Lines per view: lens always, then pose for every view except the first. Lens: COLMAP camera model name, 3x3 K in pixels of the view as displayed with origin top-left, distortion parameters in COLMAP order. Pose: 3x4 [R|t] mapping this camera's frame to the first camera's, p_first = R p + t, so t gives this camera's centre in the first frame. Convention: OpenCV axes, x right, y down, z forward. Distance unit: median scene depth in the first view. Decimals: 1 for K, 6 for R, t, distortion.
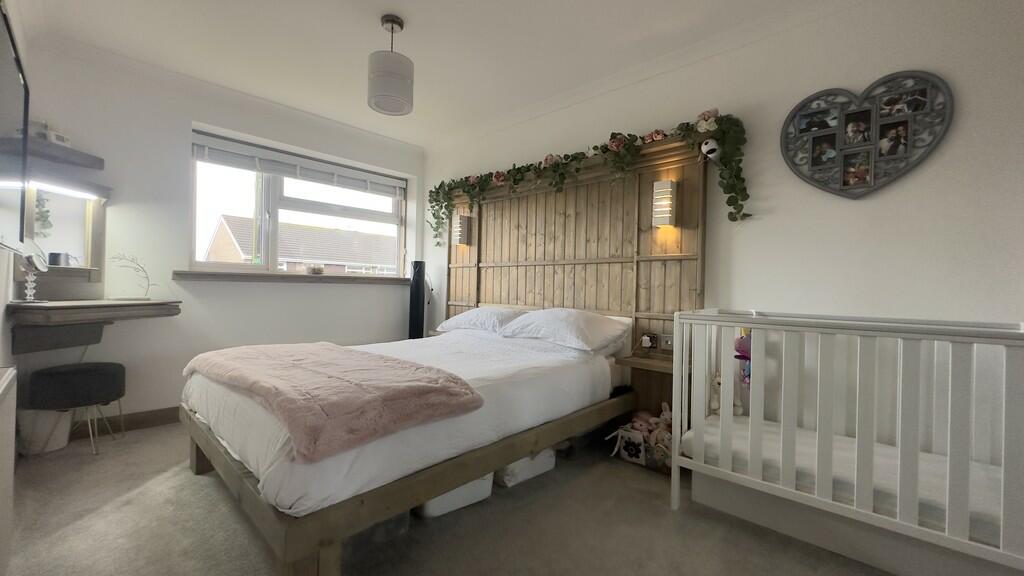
lens RADIAL K [[412.7, 0, 513.8], [0, 412.7, 287.9], [0, 0, 1]] dist [-0.002558, 0.001560]
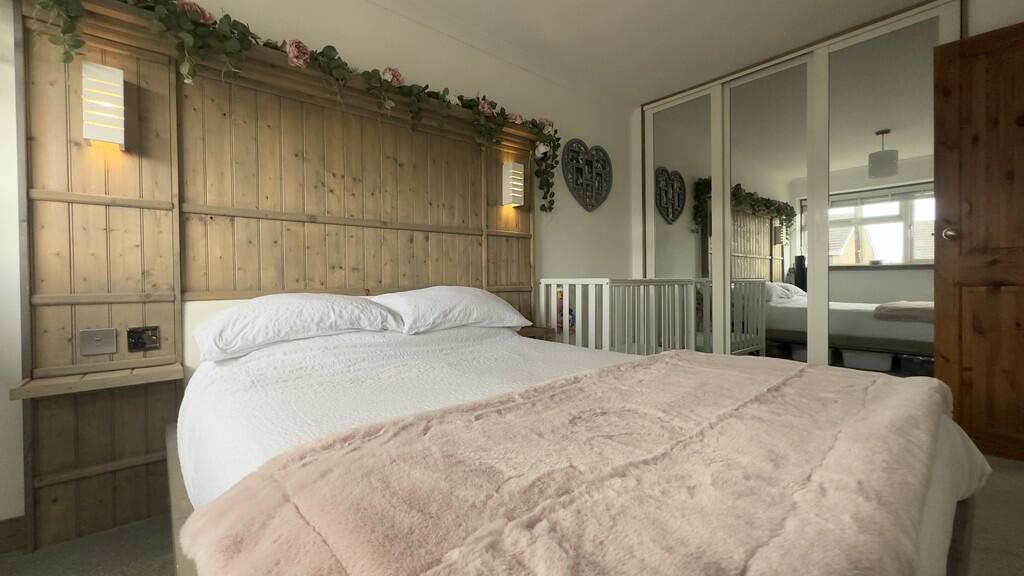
lens RADIAL K [[412.7, 0, 513.7], [0, 412.7, 284.5], [0, 0, 1]] dist [-0.002558, 0.001560]
pose [[0.122343, -0.029465, 0.992050, -0.830954], [0.007420, 0.999558, 0.028773, 0.032197], [-0.992460, 0.003841, 0.122508, 1.004080]]
